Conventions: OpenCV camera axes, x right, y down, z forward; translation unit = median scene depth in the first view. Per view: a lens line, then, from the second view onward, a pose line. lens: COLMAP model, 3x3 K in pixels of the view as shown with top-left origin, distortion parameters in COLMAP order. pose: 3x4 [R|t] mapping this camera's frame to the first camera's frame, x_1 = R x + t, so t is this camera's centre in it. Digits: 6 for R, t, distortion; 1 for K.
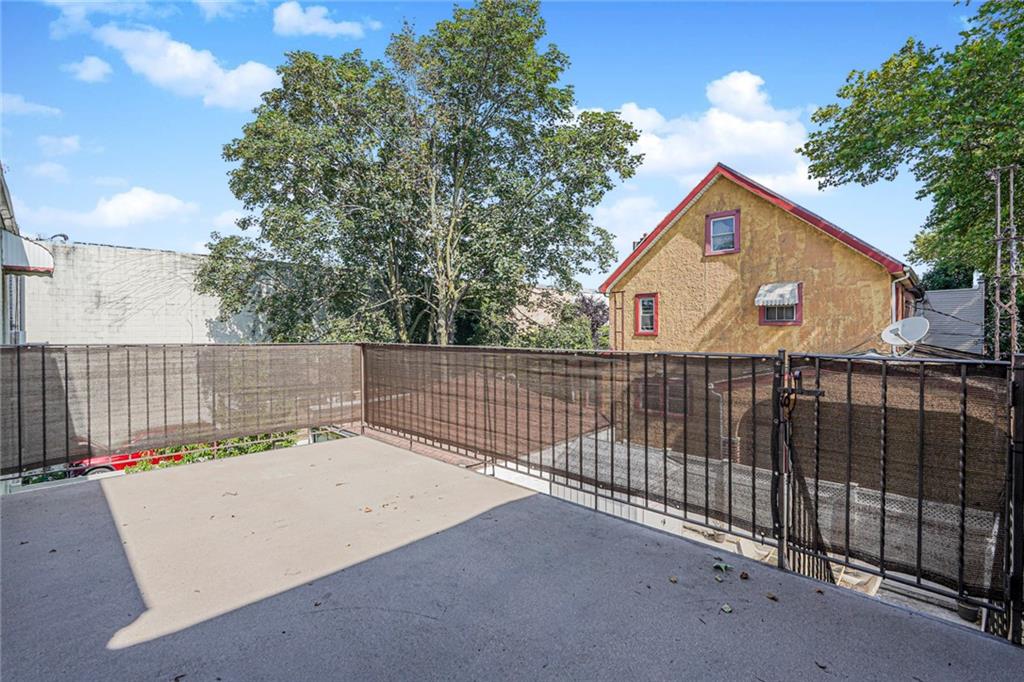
lens RADIAL K [[449.8, 0, 512.0], [0, 449.8, 341.0], [0, 0, 1]] dist [-0.014205, 0.008003]
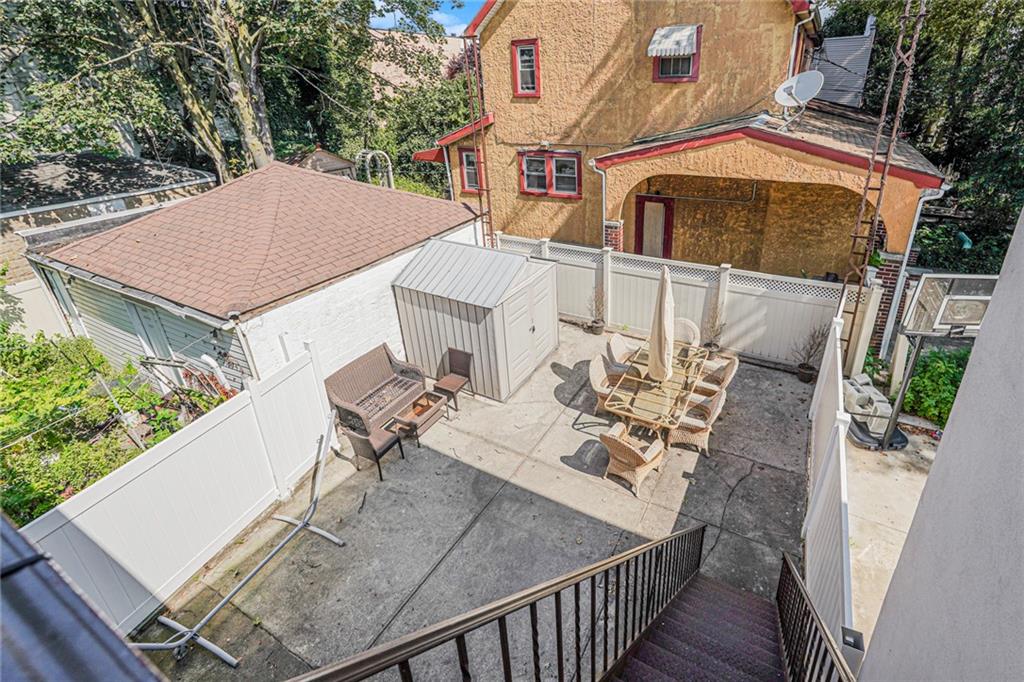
lens RADIAL K [[473.8, 0, 552.1], [0, 473.8, 280.6], [0, 0, 1]] dist [-0.016709, 0.010070]
pose [[0.963700, -0.119202, 0.238898, 0.117541], [0.026063, 0.932526, 0.360161, -0.012032], [-0.265711, -0.340861, 0.901783, 0.133336]]
